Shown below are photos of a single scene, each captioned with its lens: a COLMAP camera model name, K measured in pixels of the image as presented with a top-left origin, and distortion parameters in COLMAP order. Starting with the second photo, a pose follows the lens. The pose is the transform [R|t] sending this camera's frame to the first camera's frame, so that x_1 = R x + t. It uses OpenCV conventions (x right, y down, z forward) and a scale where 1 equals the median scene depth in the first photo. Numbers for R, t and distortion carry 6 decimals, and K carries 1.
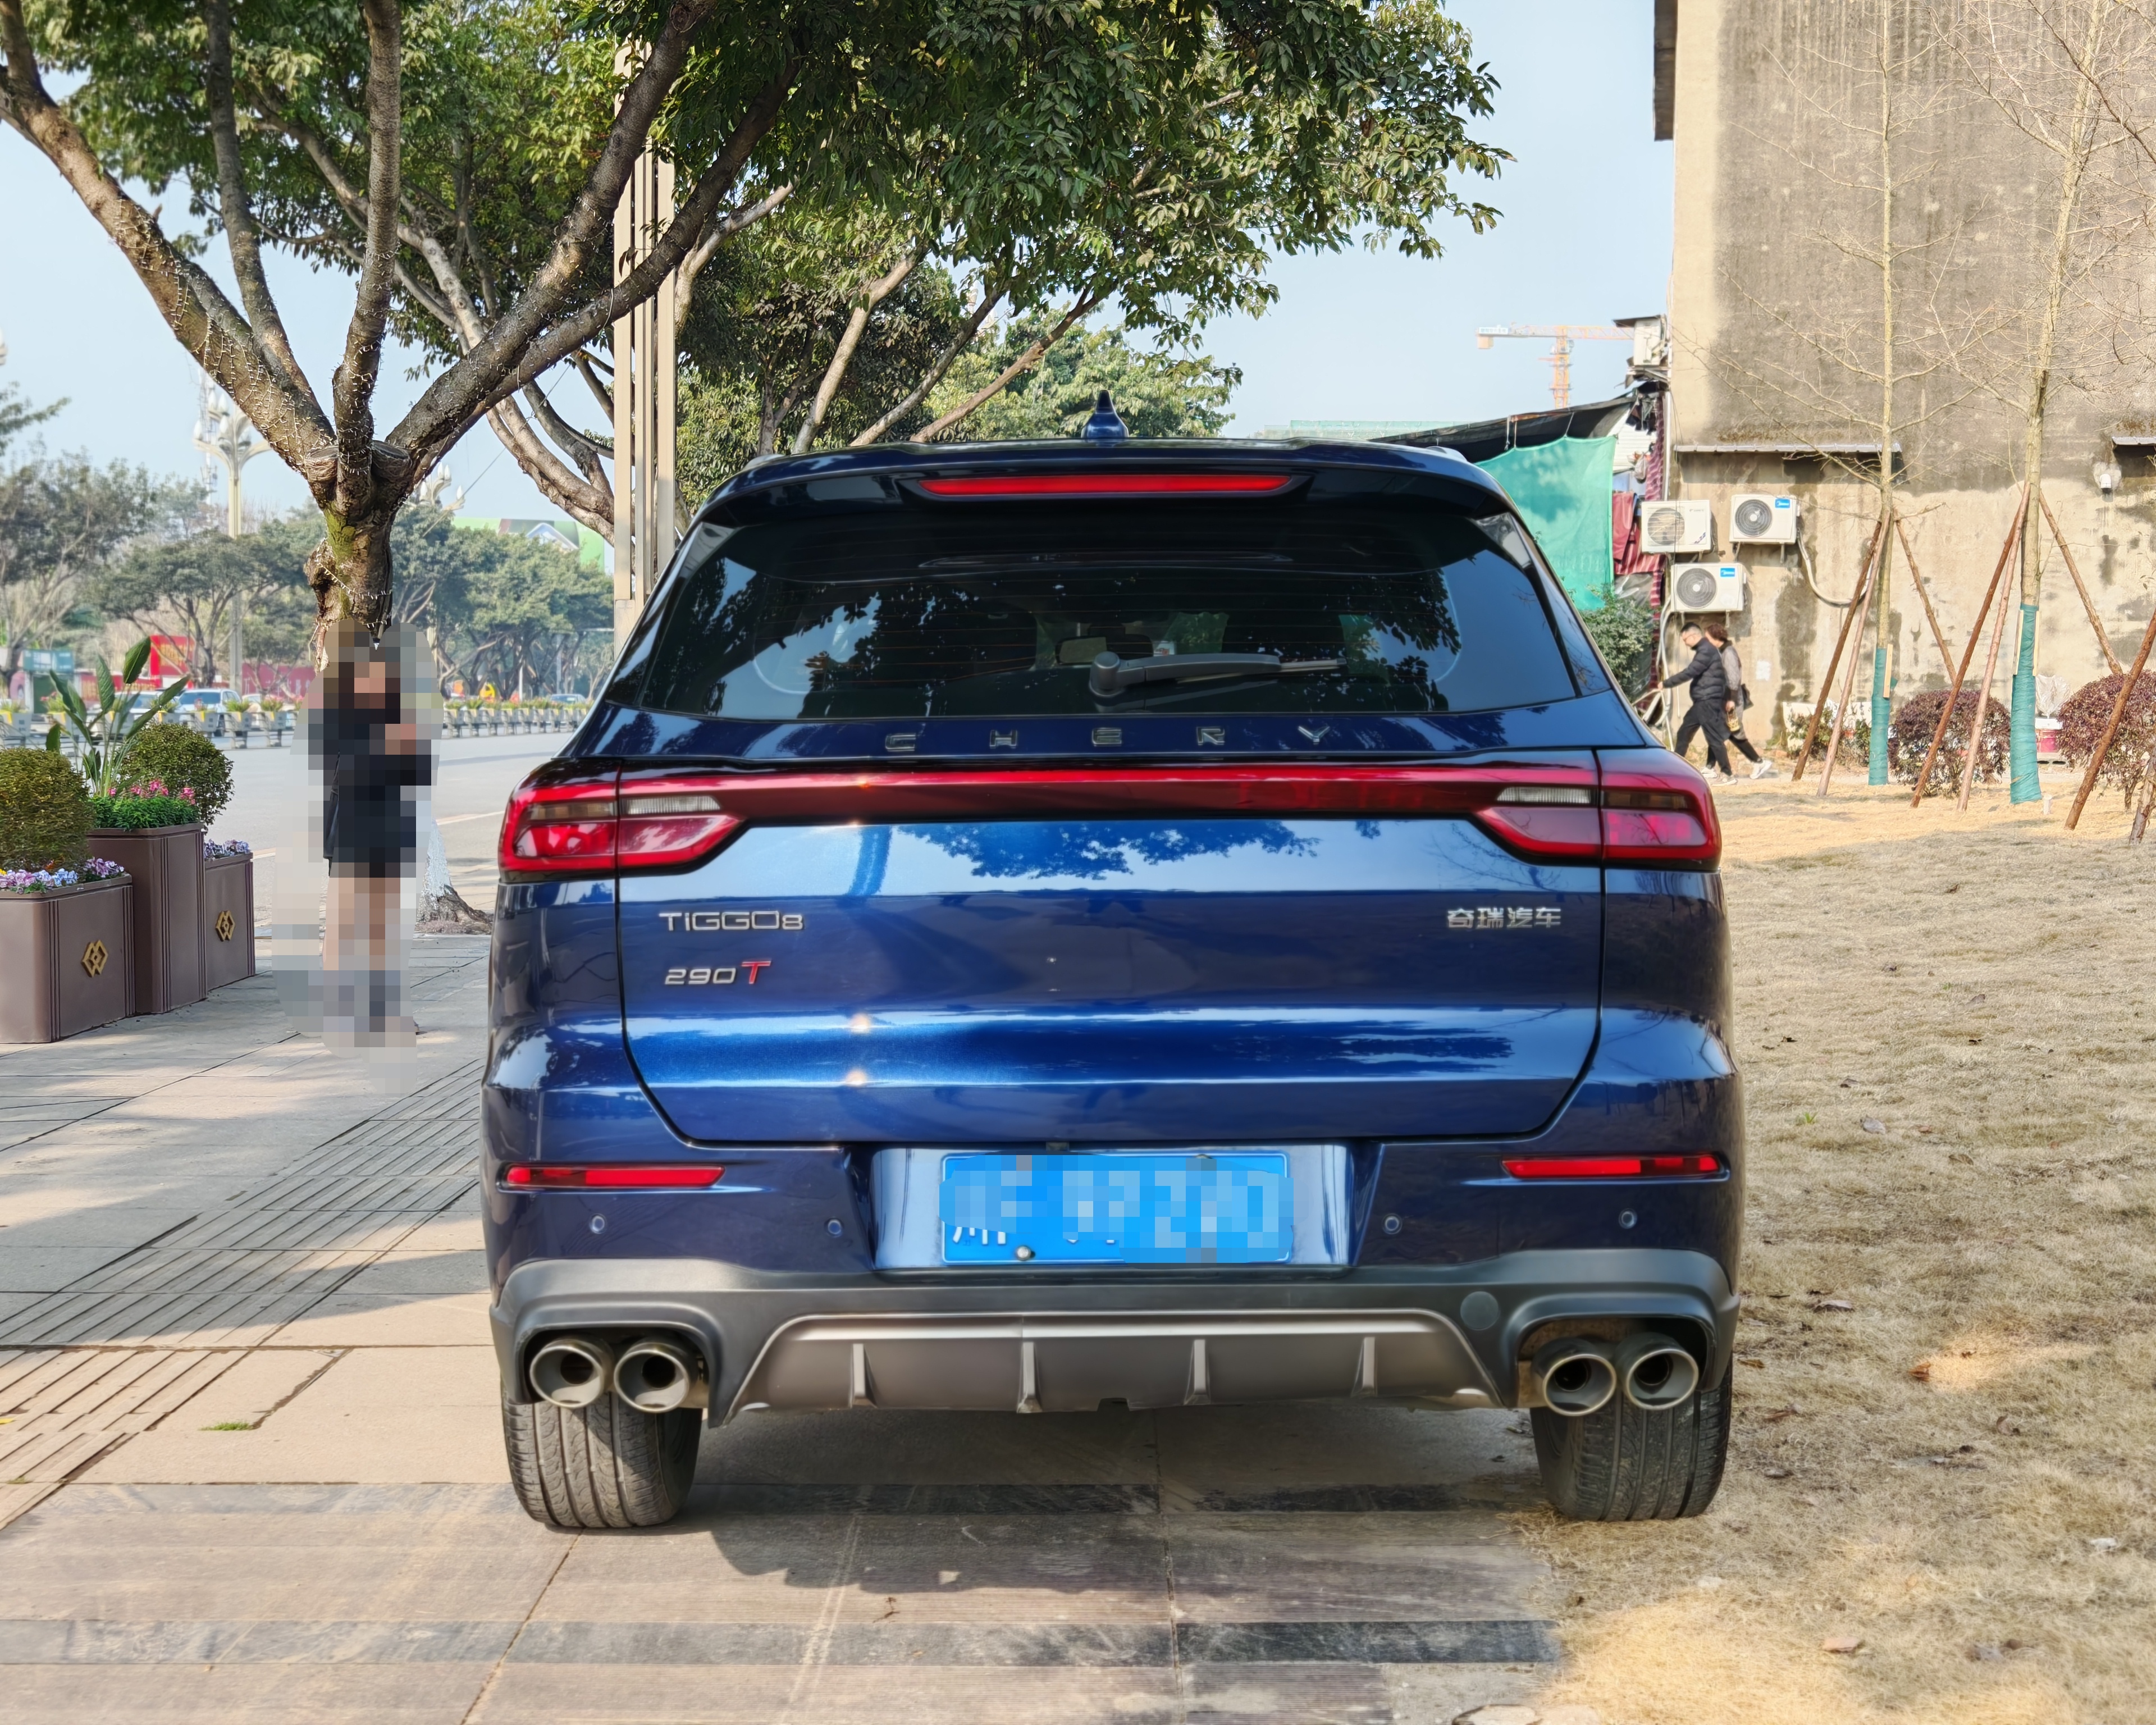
lens RADIAL K [[3262.9, 0, 1078.0], [0, 3262.9, 862.5], [0, 0, 1]] dist [0.186438, -1.337318]
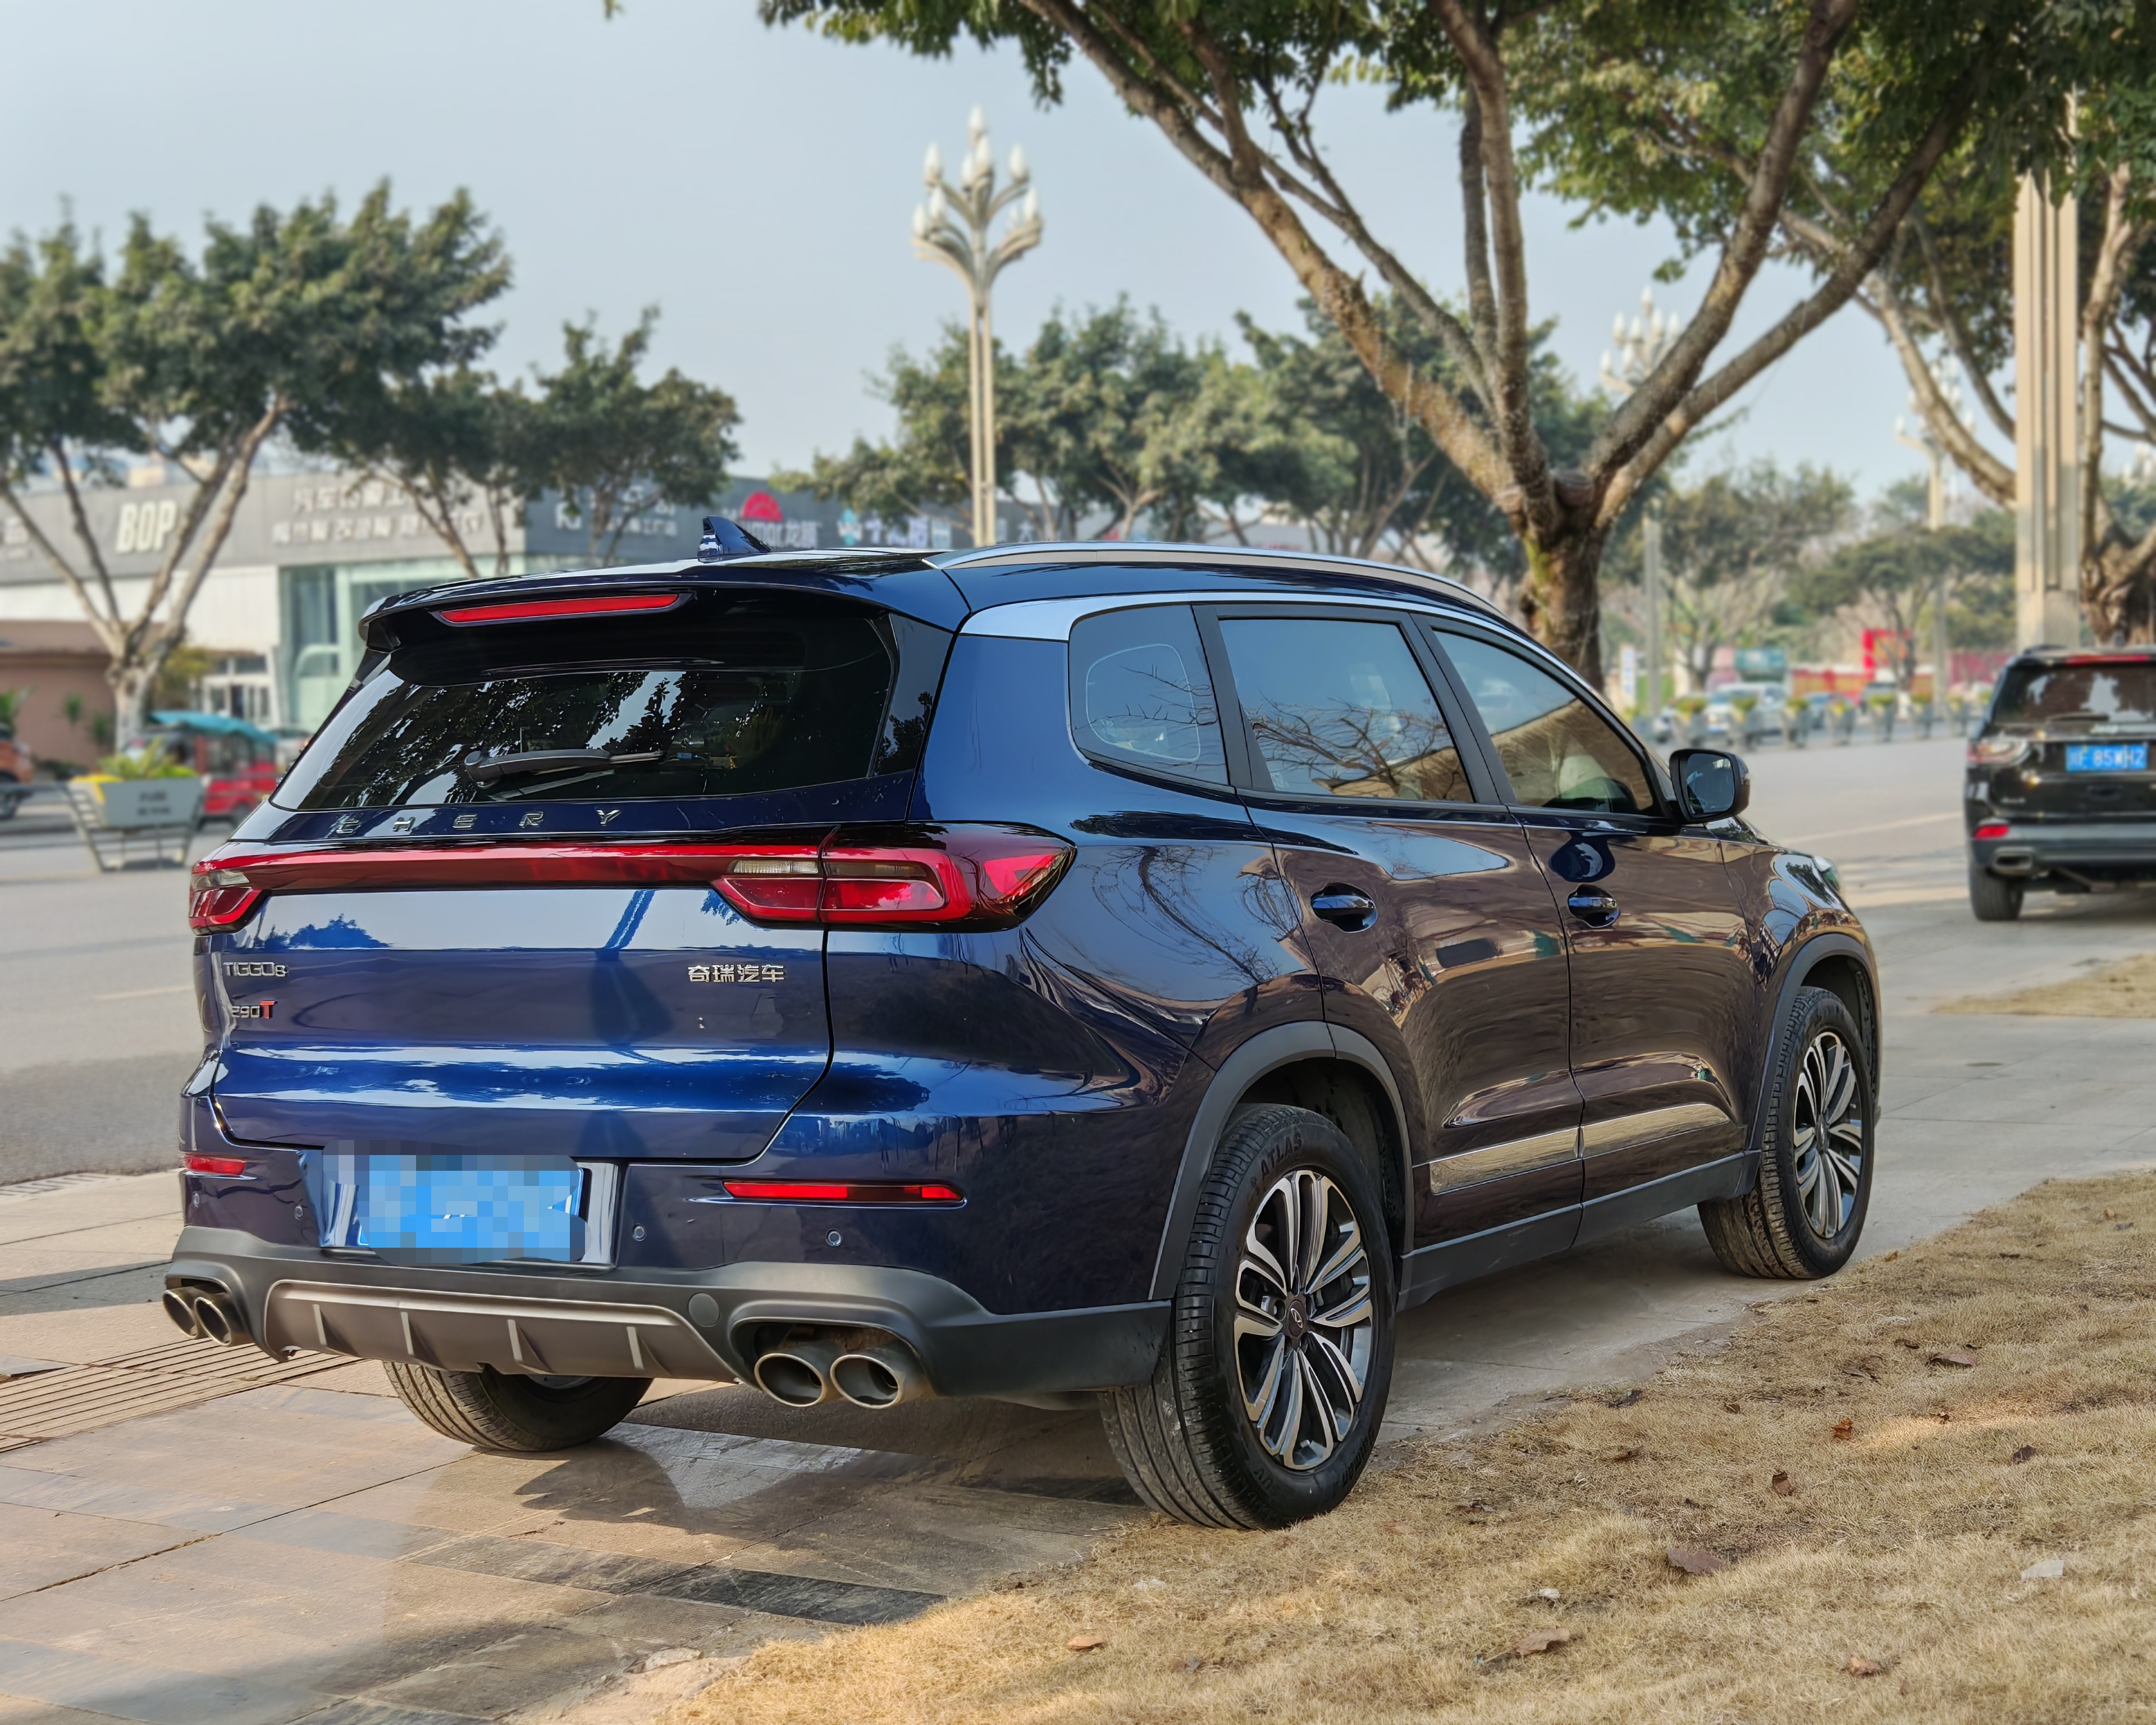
lens RADIAL K [[3262.9, 0, 1078.0], [0, 3262.9, 862.5], [0, 0, 1]] dist [0.186438, -1.337318]
pose [[0.843201, -0.007125, -0.537552, 0.227206], [0.010011, 0.999947, 0.002449, -0.006369], [0.537506, -0.007446, 0.843227, 0.023794]]
